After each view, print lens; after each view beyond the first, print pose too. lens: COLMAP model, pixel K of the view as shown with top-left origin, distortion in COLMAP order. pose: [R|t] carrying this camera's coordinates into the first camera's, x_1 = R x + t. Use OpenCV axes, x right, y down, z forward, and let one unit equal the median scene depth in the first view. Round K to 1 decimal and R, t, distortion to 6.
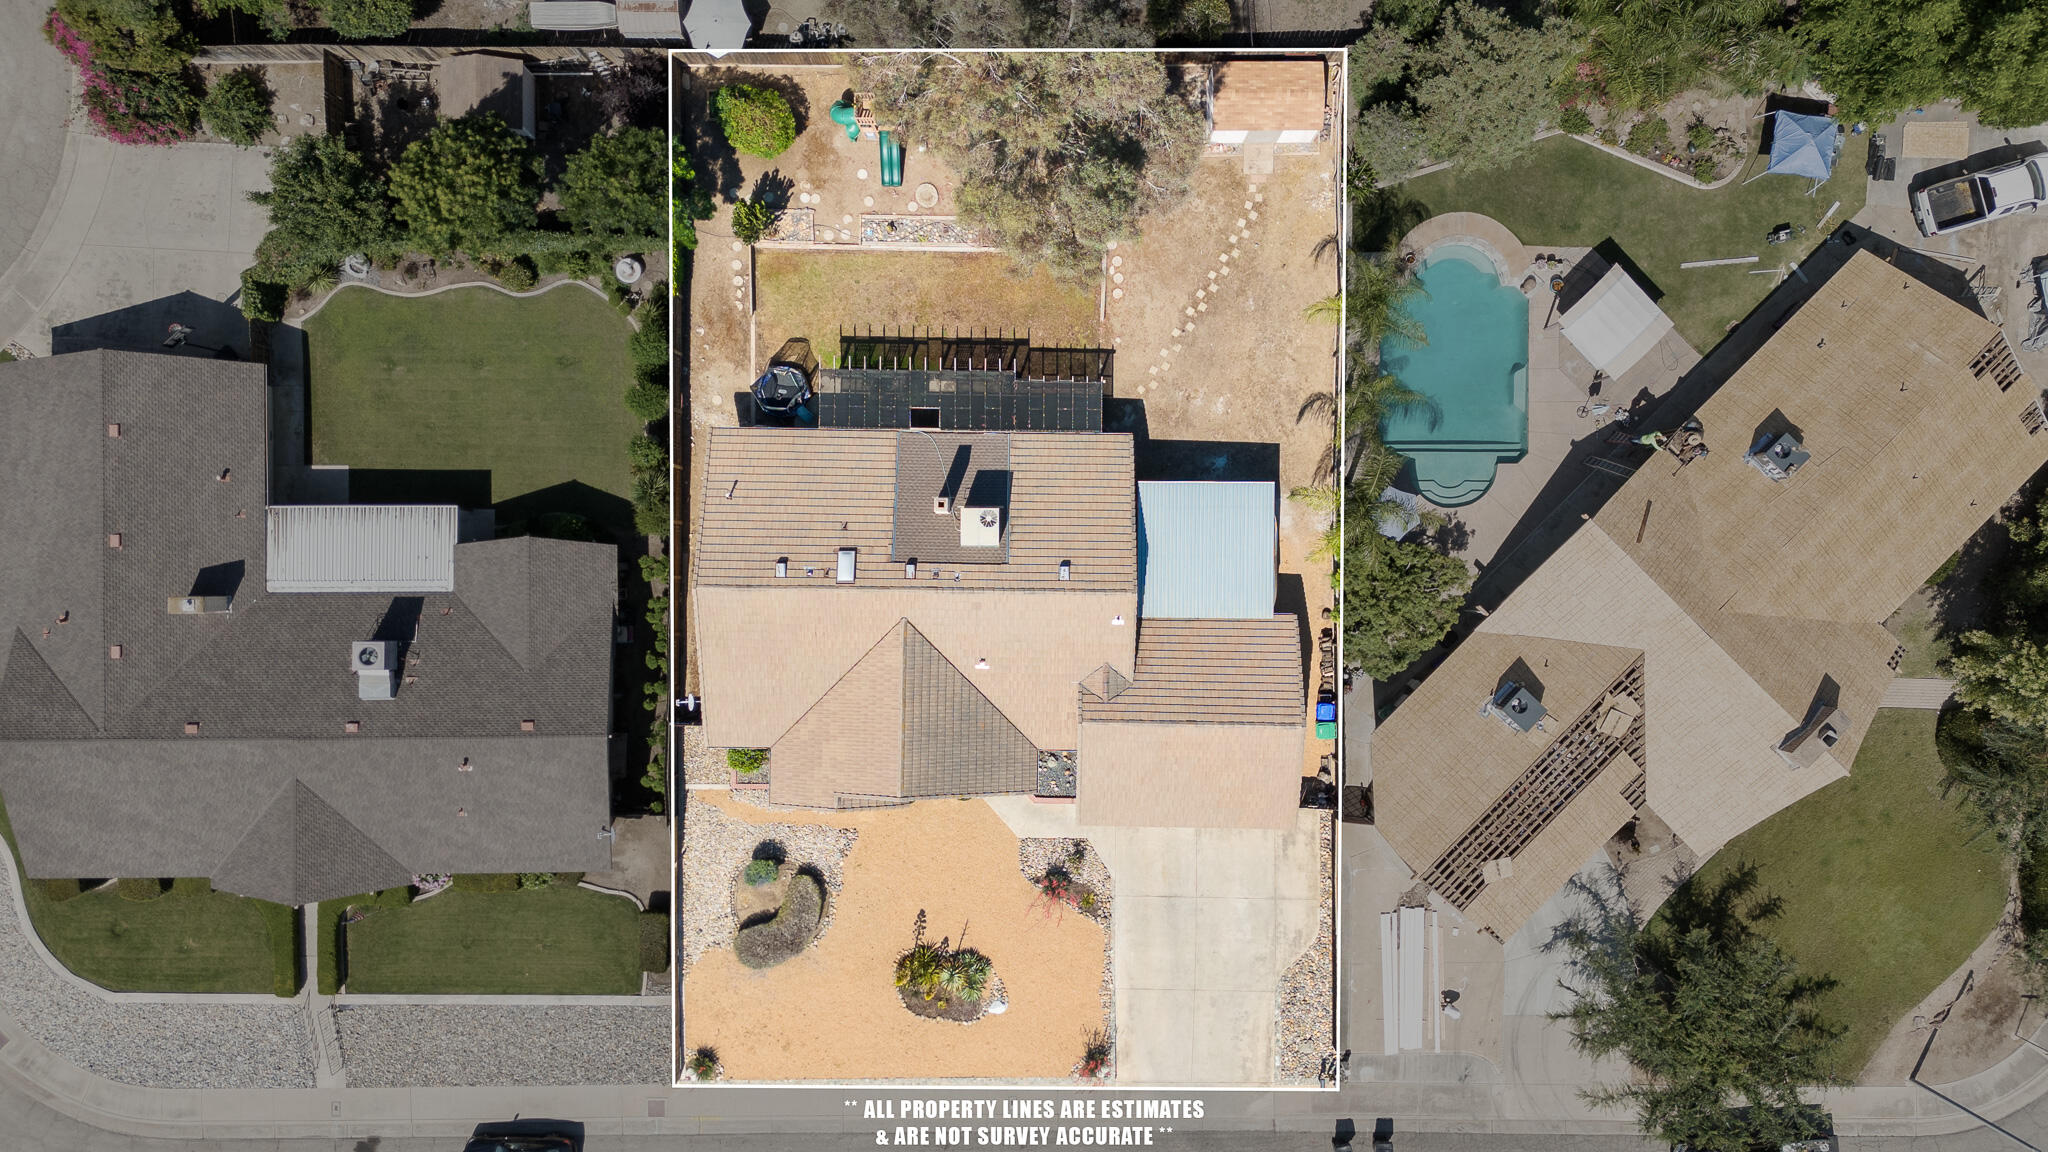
lens RADIAL K [[1495.2, 0, 1024.0], [0, 1495.2, 576.0], [0, 0, 1]] dist [0.085614, -0.072742]
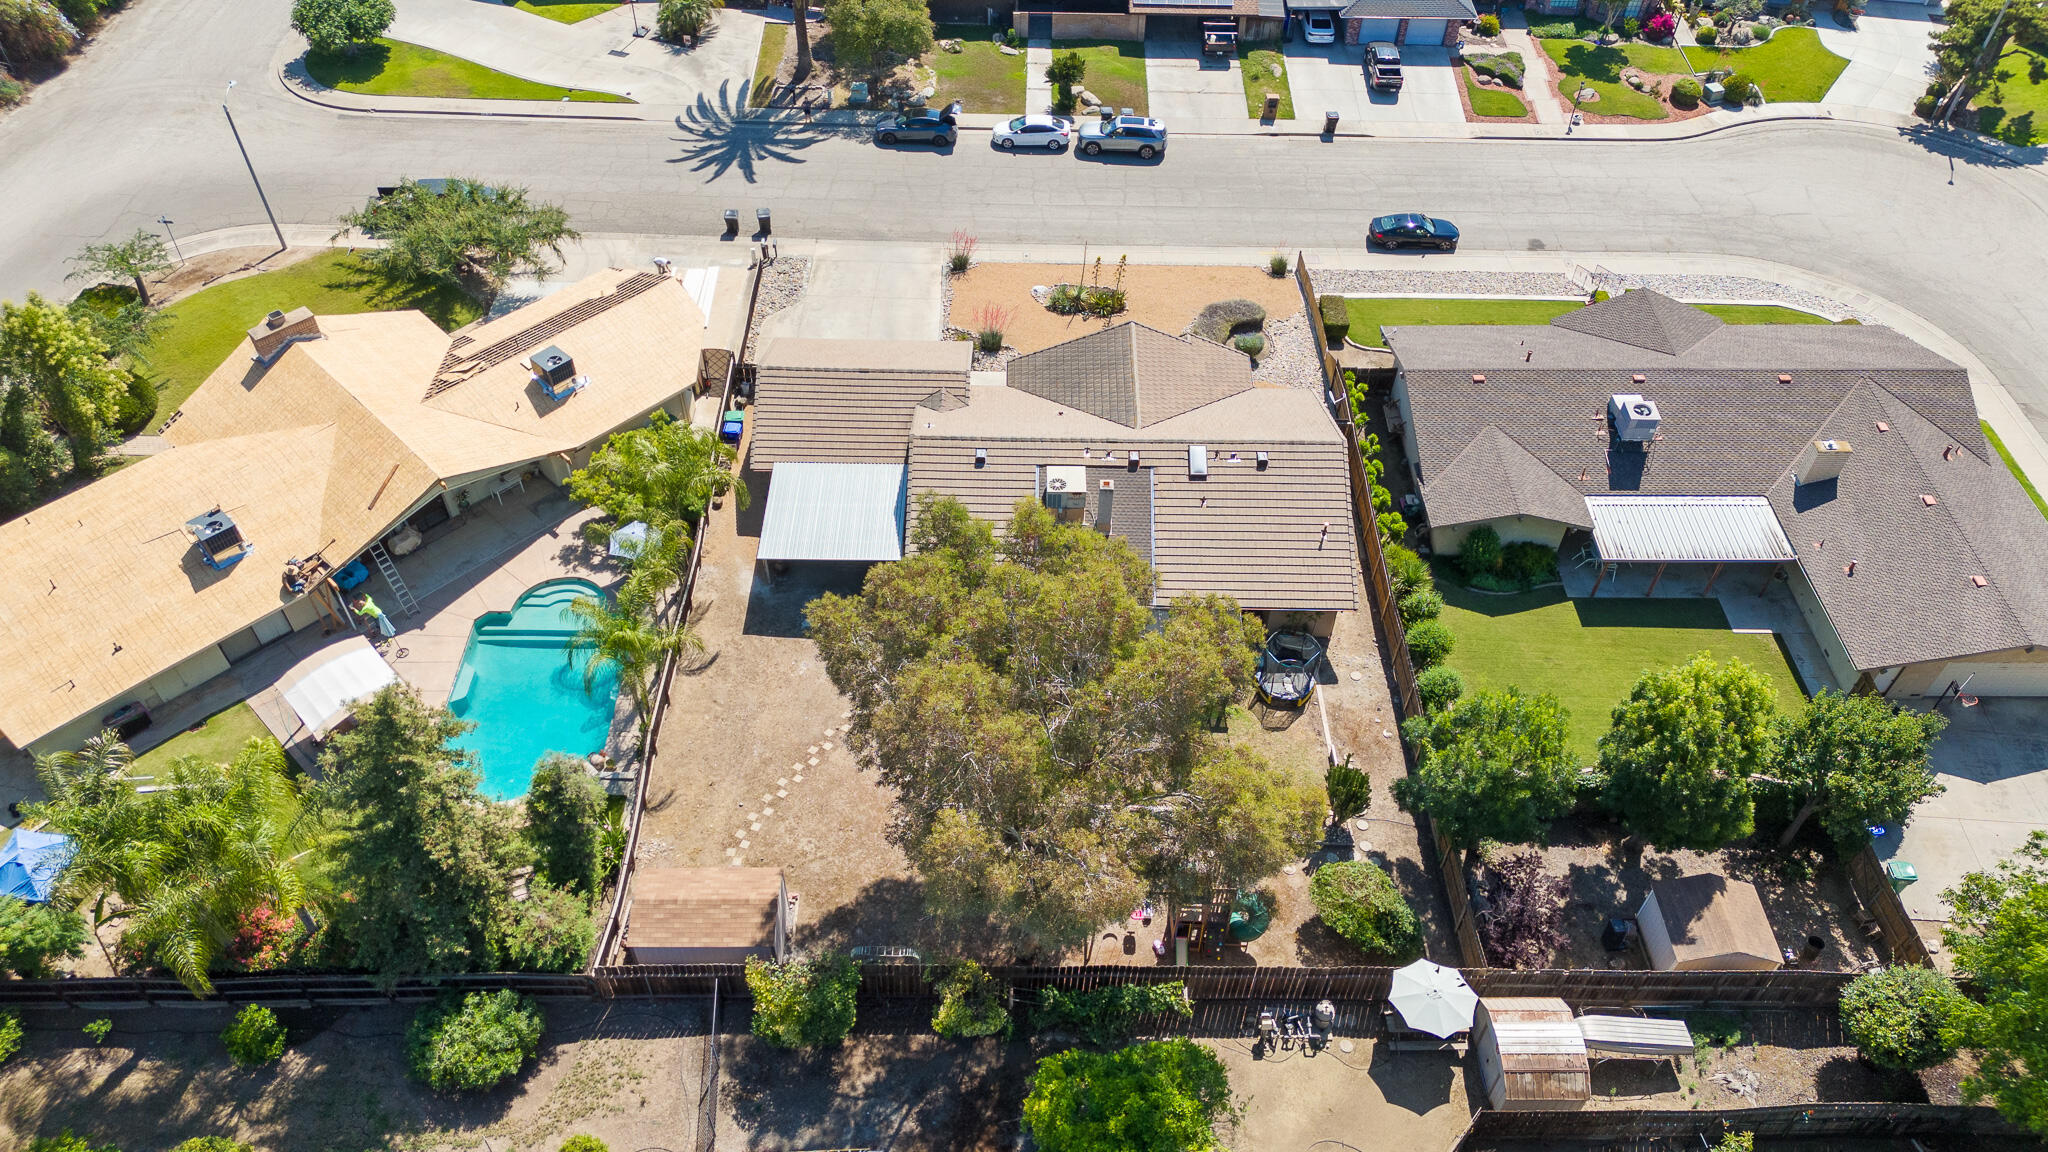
lens RADIAL K [[1426.3, 0, 1024.0], [0, 1426.3, 576.0], [0, 0, 1]] dist [0.075969, -0.072489]
pose [[-0.999782, -0.010862, -0.017807, 0.013448], [-0.003928, -0.740392, 0.672164, -0.661326], [-0.020485, 0.672087, 0.740189, 0.323845]]
